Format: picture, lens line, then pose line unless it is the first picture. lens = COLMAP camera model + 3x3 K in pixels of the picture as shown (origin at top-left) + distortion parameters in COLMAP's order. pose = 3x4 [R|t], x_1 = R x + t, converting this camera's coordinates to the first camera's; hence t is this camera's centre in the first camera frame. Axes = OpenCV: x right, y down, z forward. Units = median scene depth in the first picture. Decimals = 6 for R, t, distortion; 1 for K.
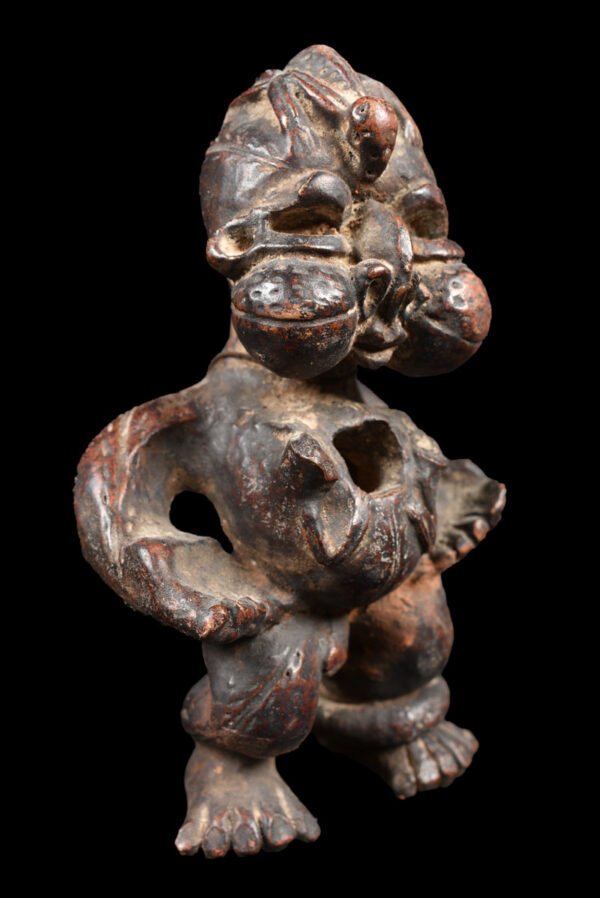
lens RADIAL K [[962.9, 0, 300.0], [0, 962.9, 449.0], [0, 0, 1]] dist [-0.080938, -0.000002]
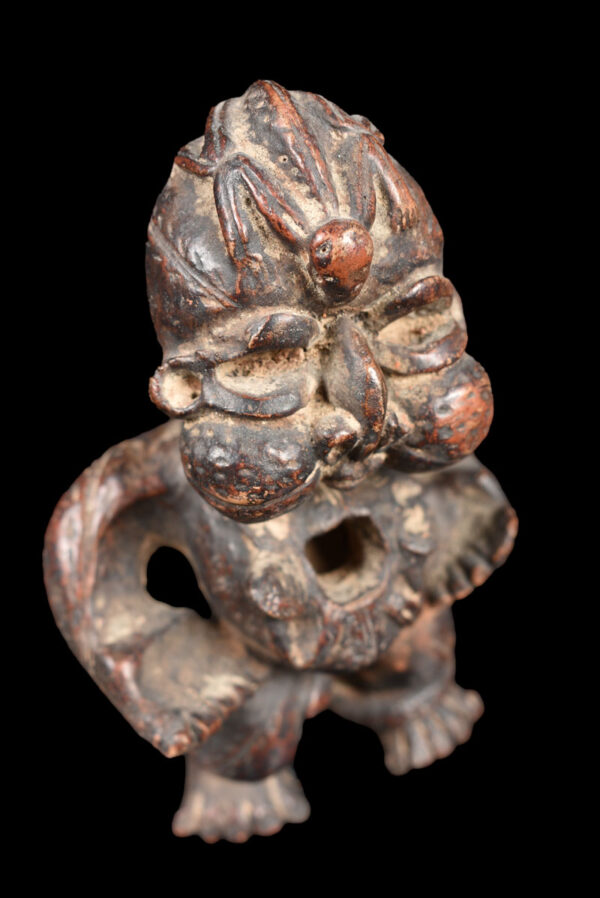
lens RADIAL K [[1172.7, 0, 300.5], [0, 1172.7, 466.2], [0, 0, 1]] dist [-0.032273, -0.018469]
pose [[0.992679, 0.044684, -0.112217, 0.155903], [0.017226, 0.867186, 0.497686, -0.651491], [0.119551, -0.495975, 0.860068, 0.064999]]
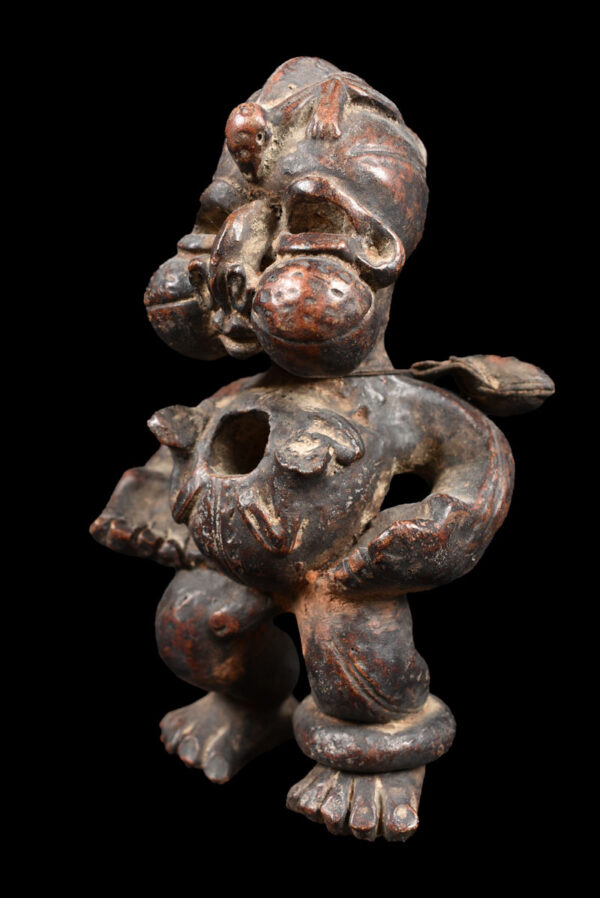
lens RADIAL K [[939.1, 0, 300.0], [0, 939.1, 449.0], [0, 0, 1]] dist [-0.090576, 0.002118]
pose [[0.325438, 0.163146, -0.931383, 1.086227], [-0.197585, 0.974991, 0.101746, -0.105113], [0.924689, 0.150915, 0.349534, 0.721475]]
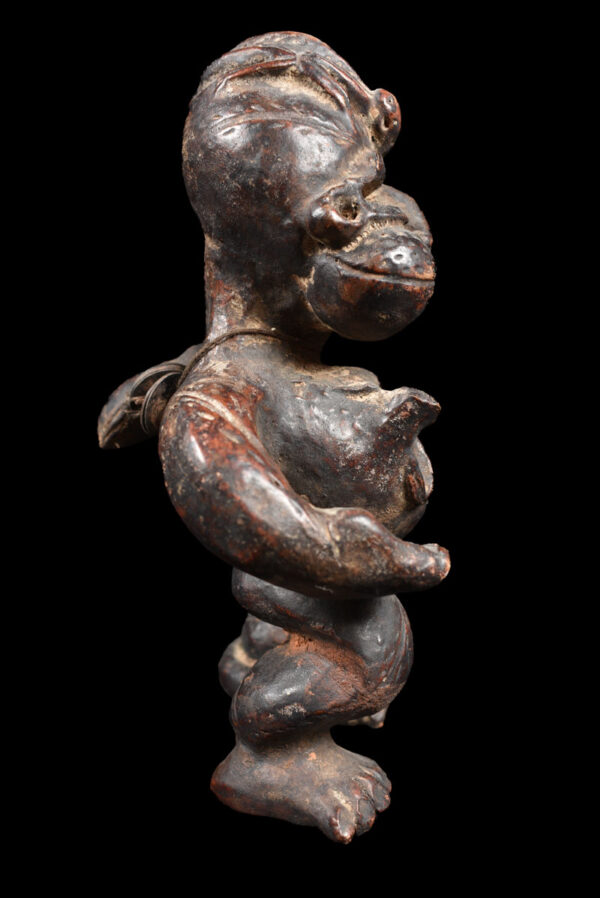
lens RADIAL K [[962.9, 0, 300.0], [0, 962.9, 449.0], [0, 0, 1]] dist [-0.080938, -0.000002]
pose [[0.568829, -0.146254, 0.809347, -0.926862], [0.184146, 0.981727, 0.047982, -0.020794], [-0.801576, 0.121745, 0.585367, 0.448567]]
